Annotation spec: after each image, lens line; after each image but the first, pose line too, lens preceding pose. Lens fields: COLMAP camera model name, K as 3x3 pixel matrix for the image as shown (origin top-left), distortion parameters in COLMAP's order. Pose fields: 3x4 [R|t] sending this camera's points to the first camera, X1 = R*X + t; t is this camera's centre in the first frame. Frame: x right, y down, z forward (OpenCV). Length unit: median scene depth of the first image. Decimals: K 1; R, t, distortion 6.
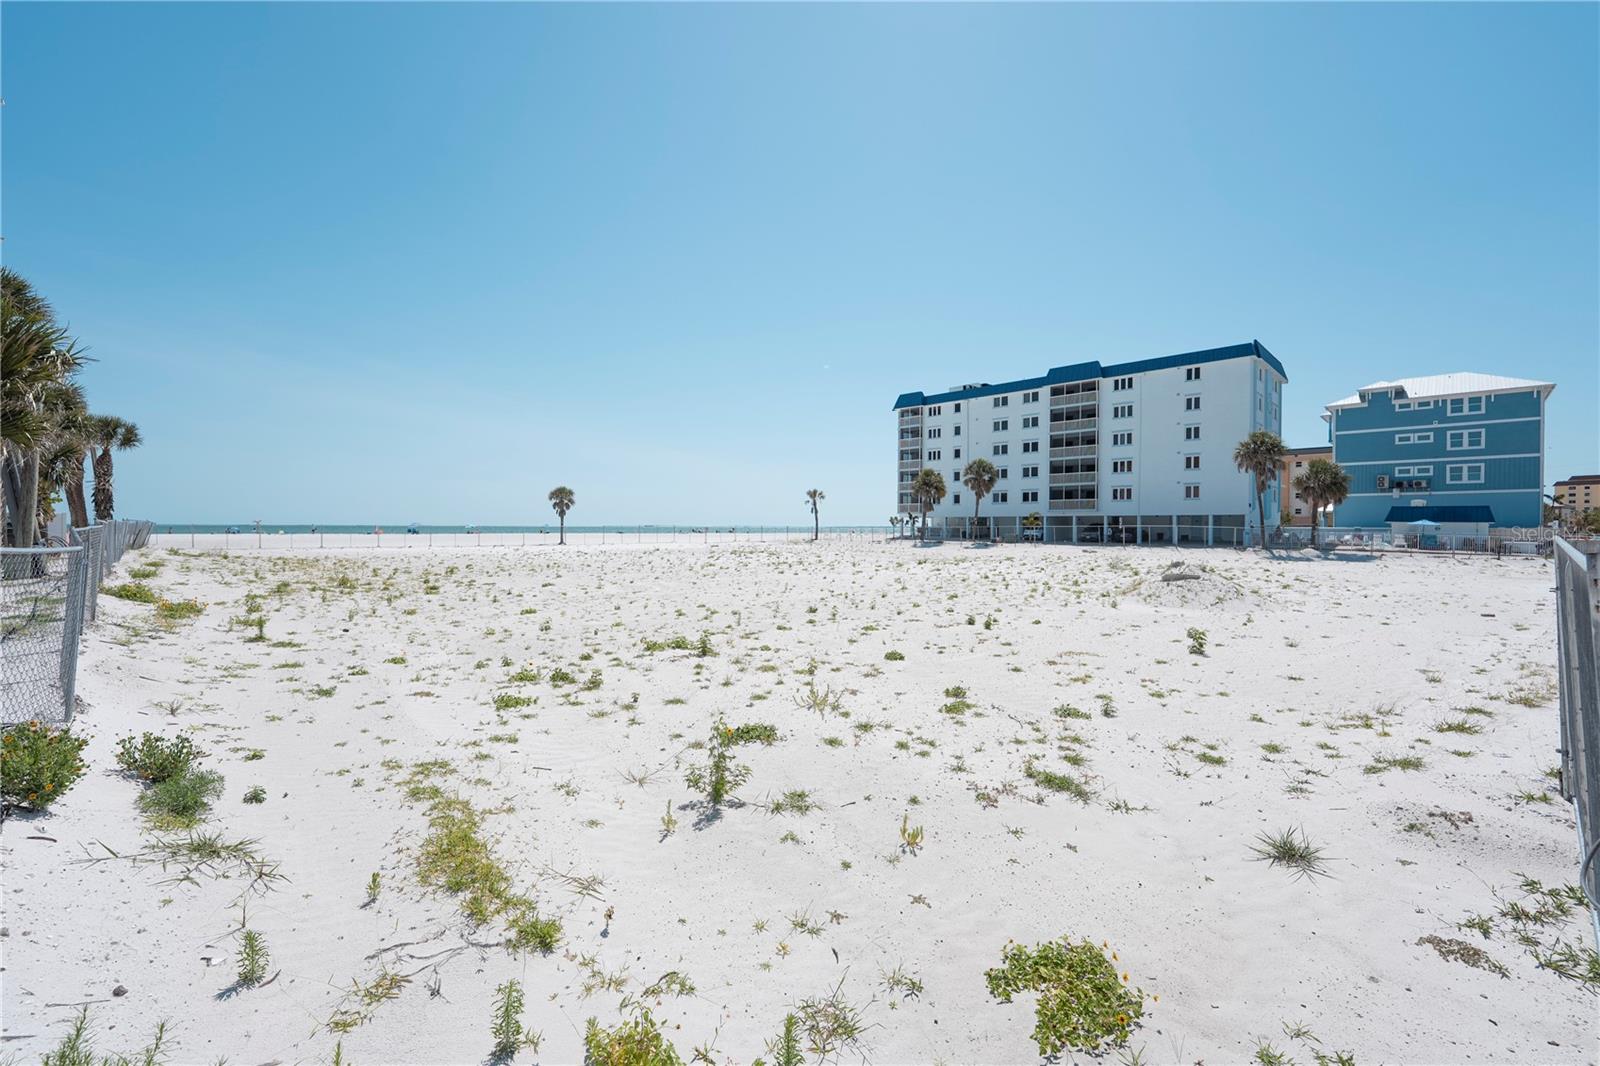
lens RADIAL K [[666.7, 0, 800.0], [0, 666.7, 533.0], [0, 0, 1]] dist [-0.000778, -0.000550]
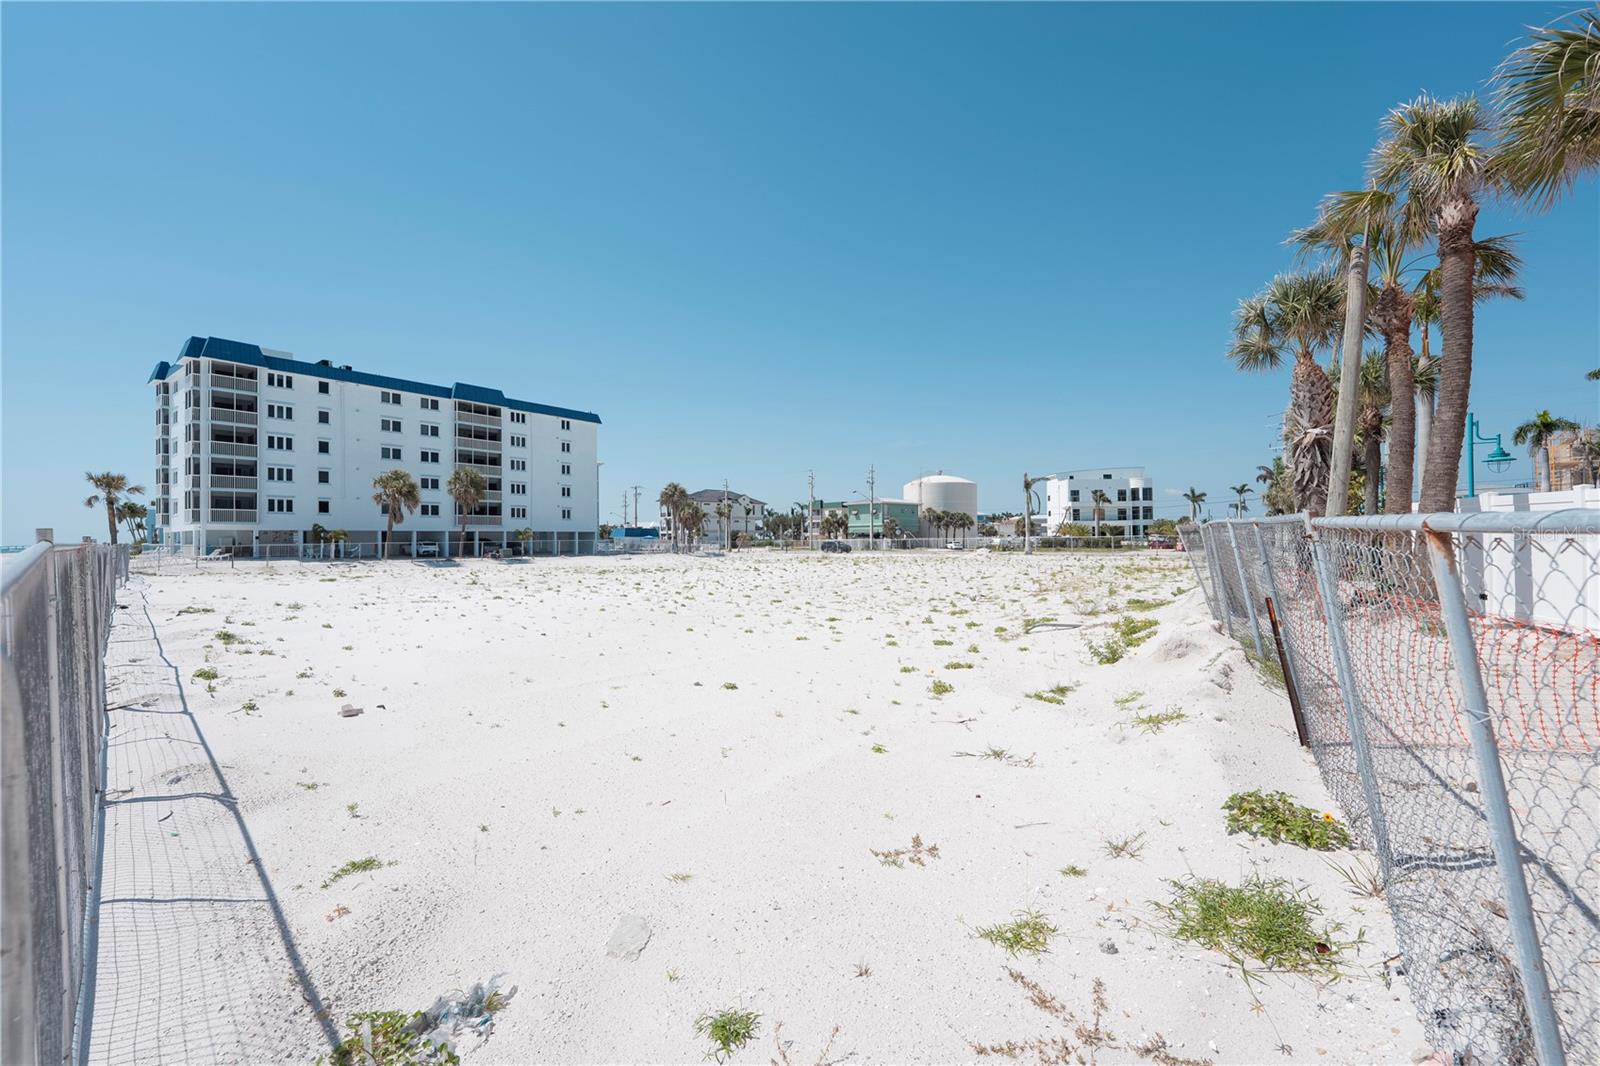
lens RADIAL K [[666.7, 0, 800.0], [0, 666.7, 533.0], [0, 0, 1]] dist [-0.000778, -0.000550]
pose [[-0.171114, 0.010113, 0.985199, -0.663937], [0.020344, 0.999770, -0.006729, -0.005203], [-0.985041, 0.018892, -0.171281, 0.650371]]
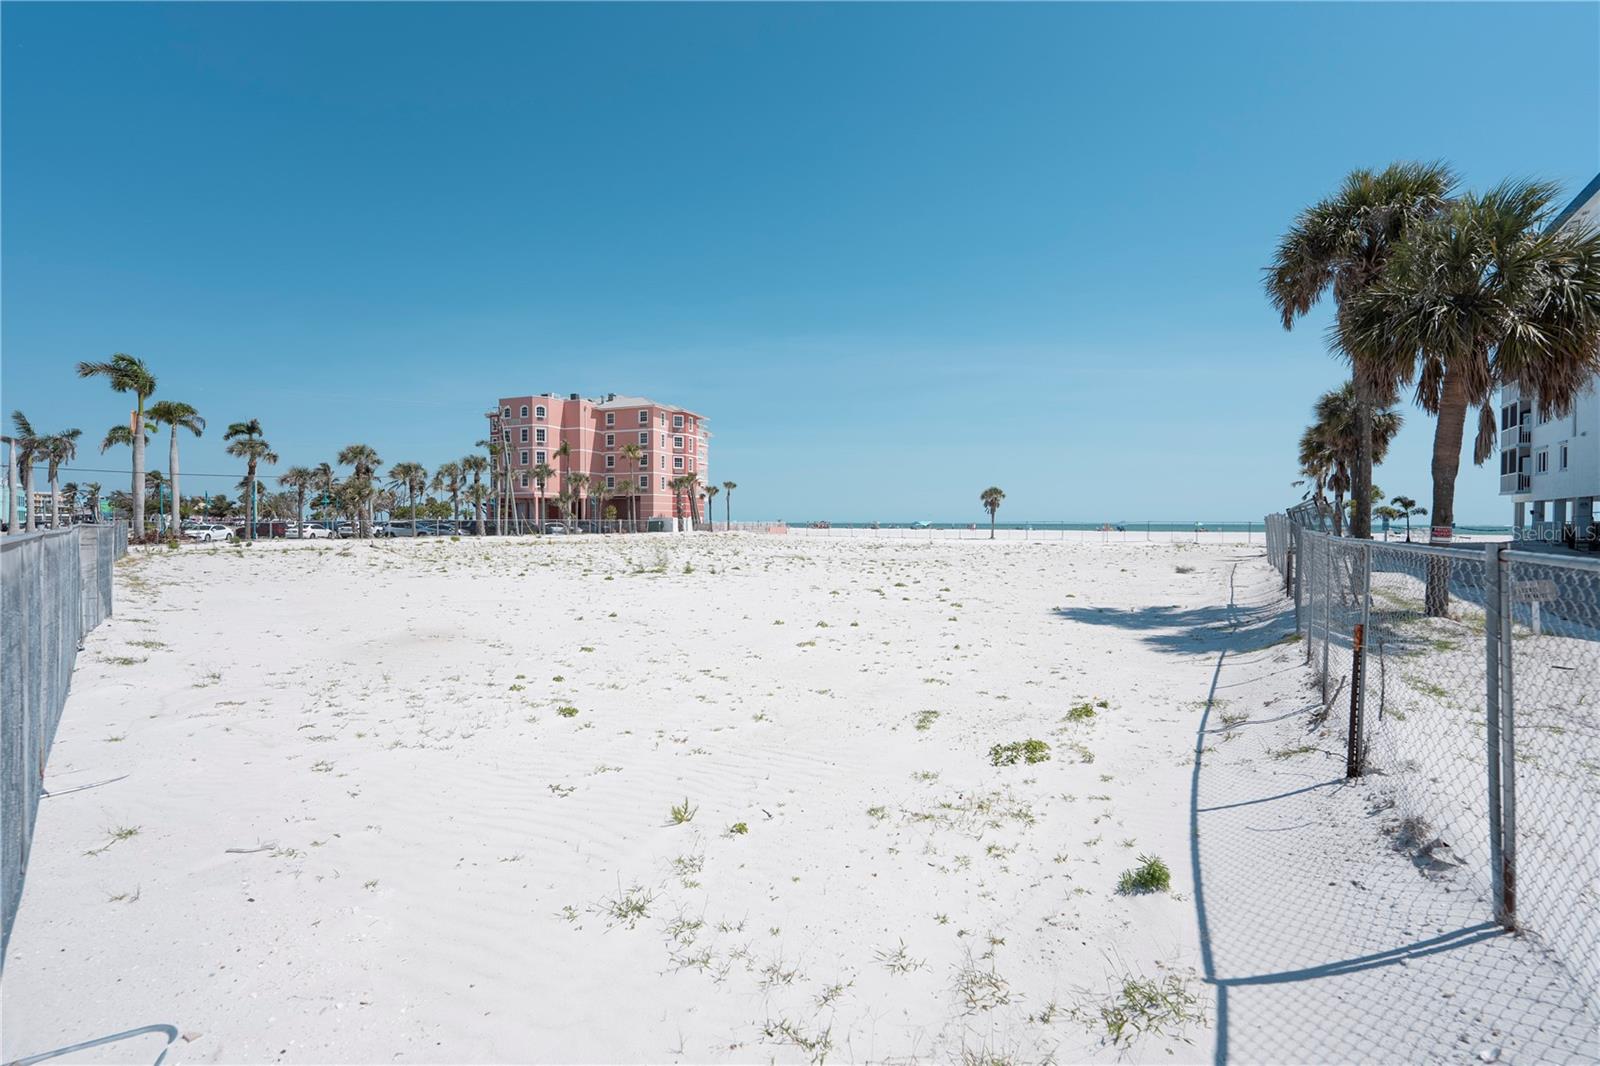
lens RADIAL K [[640.1, 0, 800.0], [0, 640.1, 533.0], [0, 0, 1]] dist [-0.000118, -0.000112]
pose [[0.189740, 0.011597, -0.981766, 0.606039], [-0.008417, 0.999913, 0.010184, -0.001185], [0.981798, 0.006332, 0.189821, 0.461620]]
